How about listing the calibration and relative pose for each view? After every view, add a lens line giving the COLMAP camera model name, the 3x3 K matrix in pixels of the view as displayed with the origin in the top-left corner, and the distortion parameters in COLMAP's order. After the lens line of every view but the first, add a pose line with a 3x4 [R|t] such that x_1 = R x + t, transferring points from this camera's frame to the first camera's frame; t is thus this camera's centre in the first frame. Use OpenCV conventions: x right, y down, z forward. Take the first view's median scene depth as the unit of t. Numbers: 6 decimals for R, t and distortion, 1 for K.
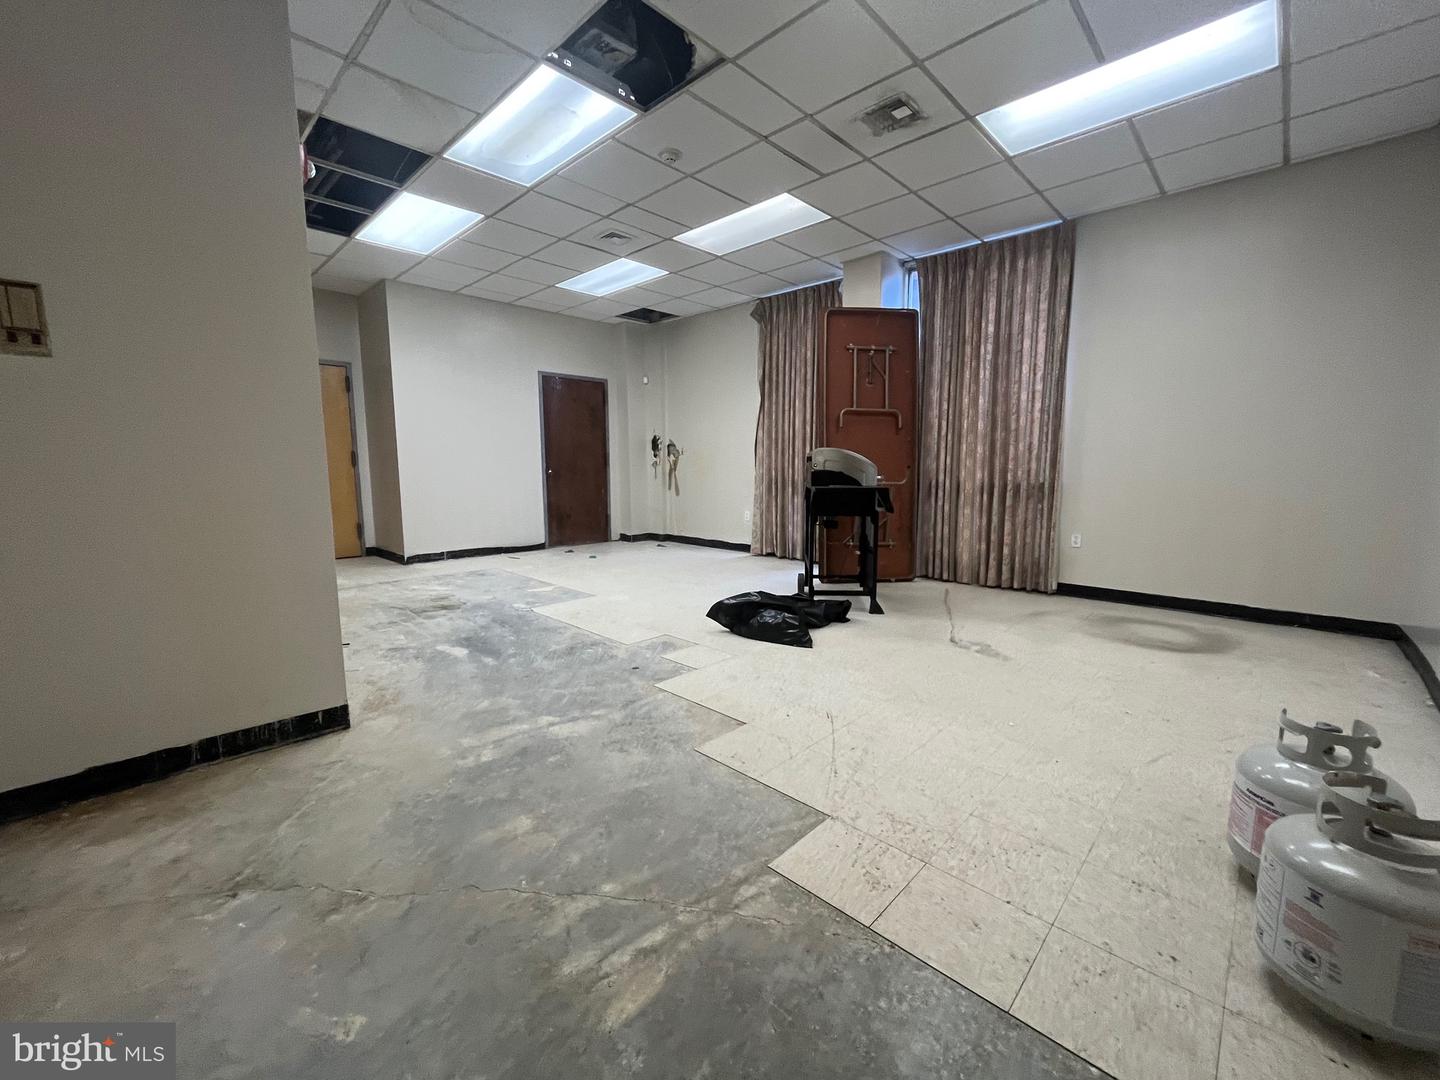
lens RADIAL K [[581.8, 0, 717.5], [0, 581.8, 539.0], [0, 0, 1]] dist [-0.007495, -0.000637]
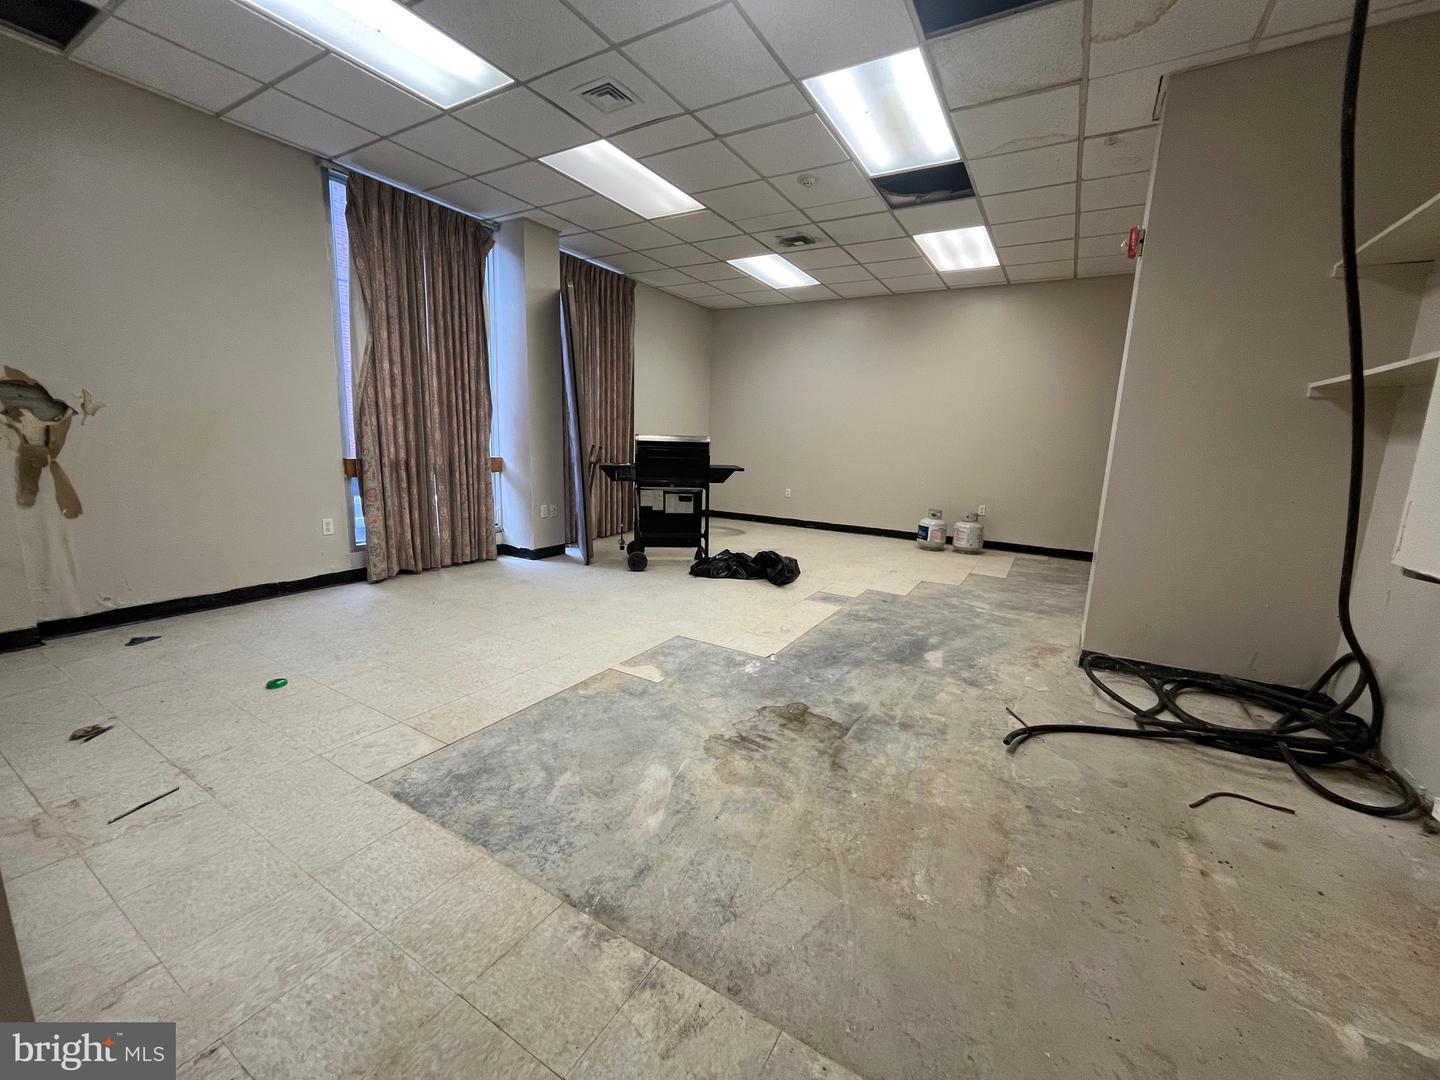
lens RADIAL K [[581.8, 0, 717.5], [0, 581.8, 539.0], [0, 0, 1]] dist [-0.007495, -0.000637]
pose [[-0.230101, -0.176604, 0.957008, -1.337602], [0.089955, 0.975326, 0.201613, -0.243155], [-0.969000, 0.132479, -0.208537, 1.617290]]
